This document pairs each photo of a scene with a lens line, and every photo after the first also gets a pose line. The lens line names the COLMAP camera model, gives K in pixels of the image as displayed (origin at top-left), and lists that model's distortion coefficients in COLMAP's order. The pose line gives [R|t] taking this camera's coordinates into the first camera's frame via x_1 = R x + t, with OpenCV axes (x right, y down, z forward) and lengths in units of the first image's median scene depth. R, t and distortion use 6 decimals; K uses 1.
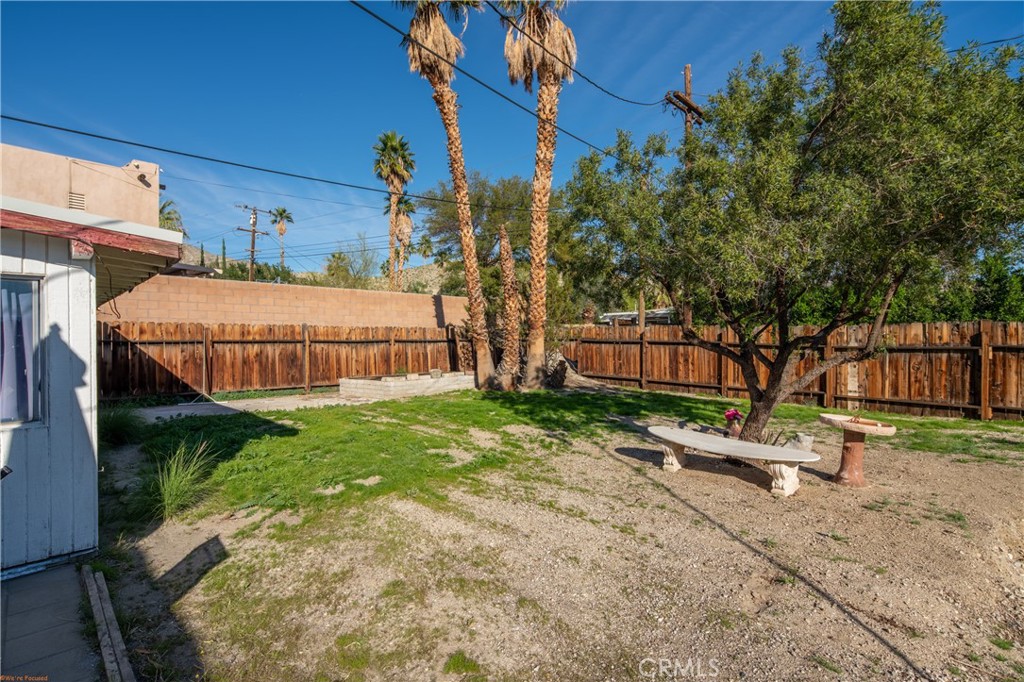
lens RADIAL K [[473.2, 0, 508.3], [0, 473.2, 341.1], [0, 0, 1]] dist [0.004861, -0.000224]
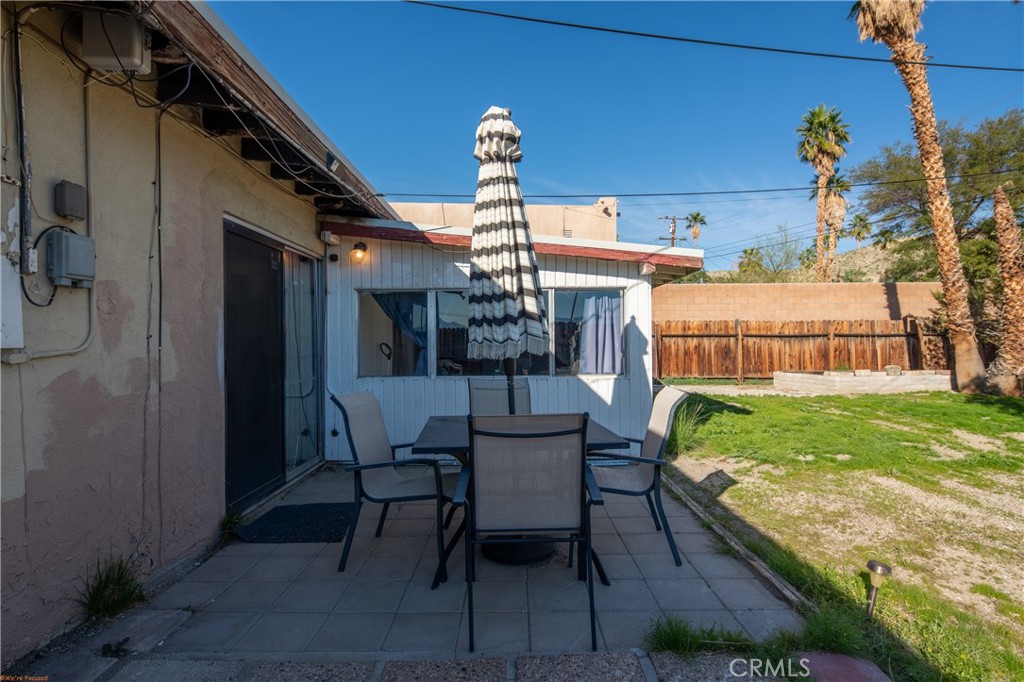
lens RADIAL K [[492.9, 0, 504.3], [0, 492.9, 345.3], [0, 0, 1]] dist [-0.001861, -0.002994]
pose [[0.713589, 0.007537, -0.700524, -0.027743], [-0.004265, 0.999970, 0.006414, 0.018432], [0.700551, -0.001590, 0.713600, -0.168447]]
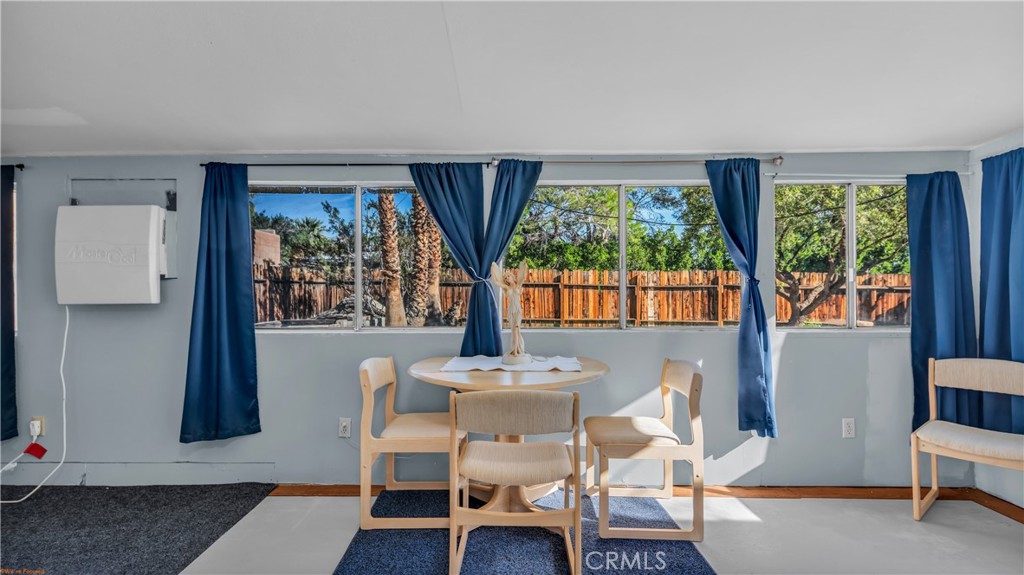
lens RADIAL K [[491.7, 0, 504.9], [0, 491.7, 284.3], [0, 0, 1]] dist [0.000695, 0.000006]
pose [[0.711094, 0.006640, 0.703065, -0.560610], [0.000236, 0.999953, -0.009682, 0.017352], [-0.703096, 0.007051, 0.711059, 0.215121]]
